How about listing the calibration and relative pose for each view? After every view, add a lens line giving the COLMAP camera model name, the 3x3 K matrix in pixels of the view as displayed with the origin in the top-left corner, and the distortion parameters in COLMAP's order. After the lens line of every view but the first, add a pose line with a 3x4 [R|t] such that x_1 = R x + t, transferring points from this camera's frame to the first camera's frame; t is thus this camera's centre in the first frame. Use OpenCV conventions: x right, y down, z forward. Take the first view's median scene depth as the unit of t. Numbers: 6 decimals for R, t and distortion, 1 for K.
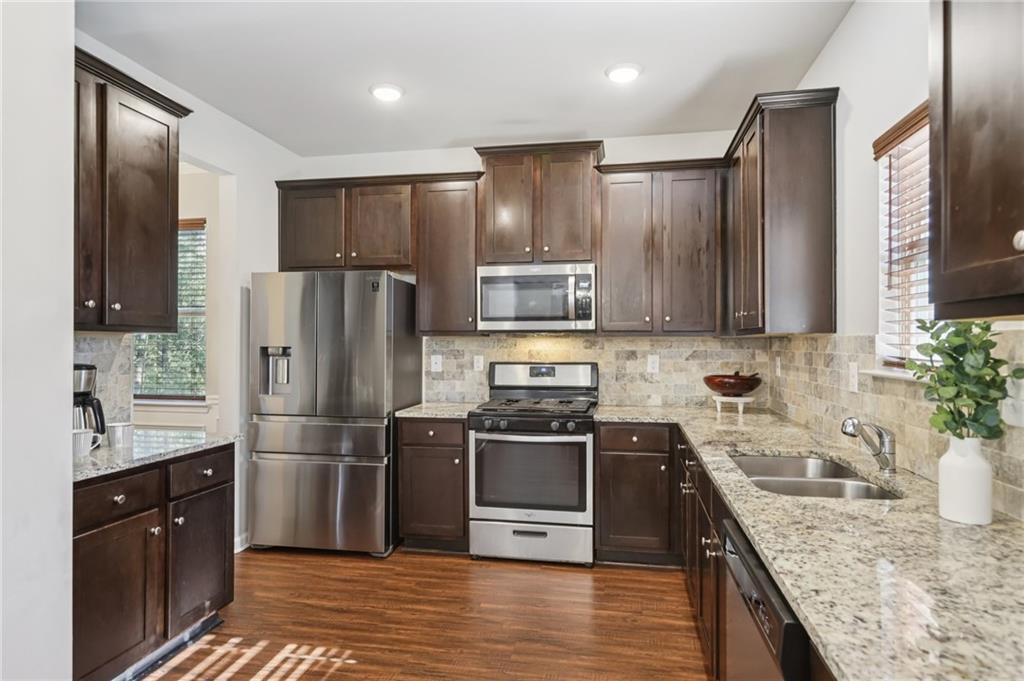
lens RADIAL K [[582.7, 0, 517.6], [0, 582.7, 343.3], [0, 0, 1]] dist [-0.001599, 0.001017]
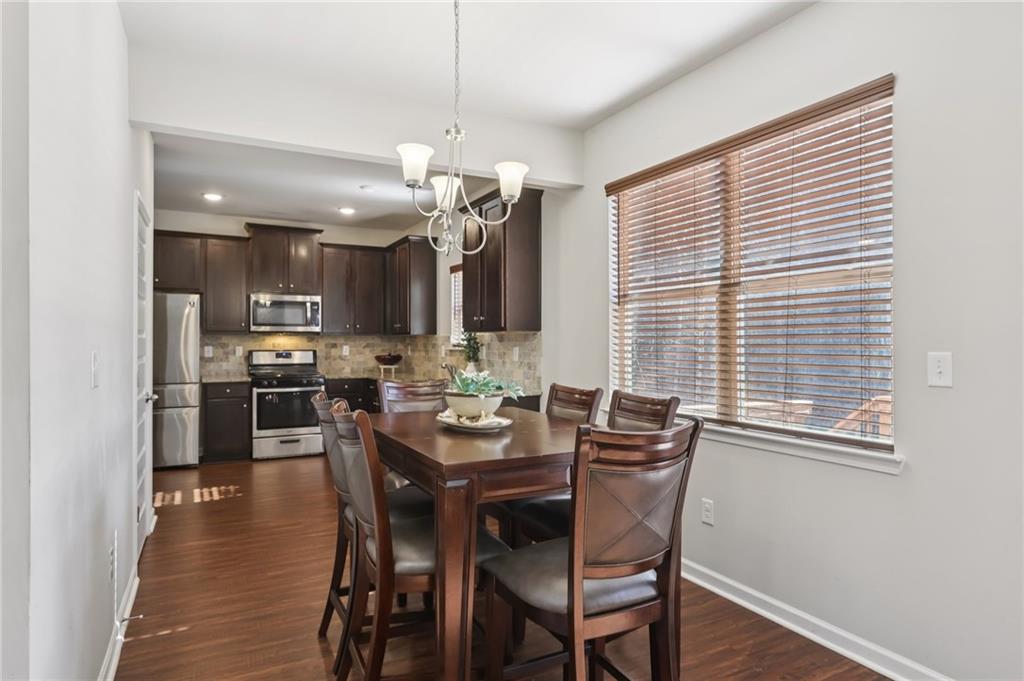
lens RADIAL K [[582.7, 0, 513.0], [0, 582.7, 342.7], [0, 0, 1]] dist [-0.001599, 0.001017]
pose [[0.784507, 0.000881, 0.620119, -0.528795], [-0.000649, 1.000000, -0.000600, 0.012571], [-0.620119, 0.000068, 0.784508, -0.826183]]
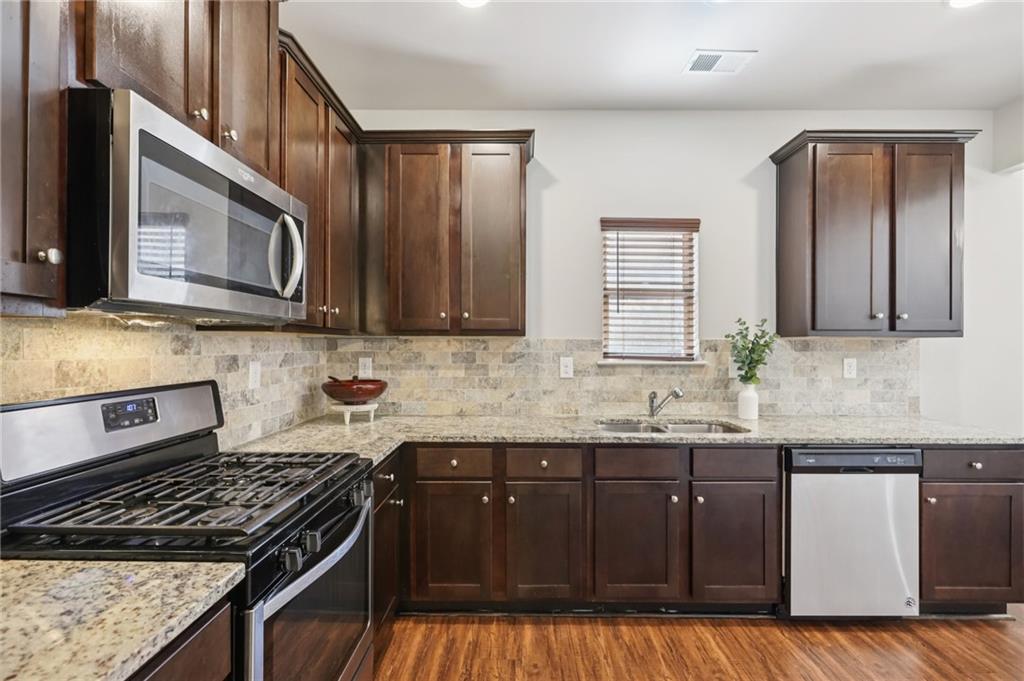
lens RADIAL K [[458.3, 0, 511.2], [0, 458.3, 344.1], [0, 0, 1]] dist [0.000762, -0.000124]
pose [[-0.174240, 0.000698, 0.984703, -0.341415], [-0.001785, 0.999998, -0.001024, 0.000643], [-0.984702, -0.001936, -0.174238, 0.854822]]
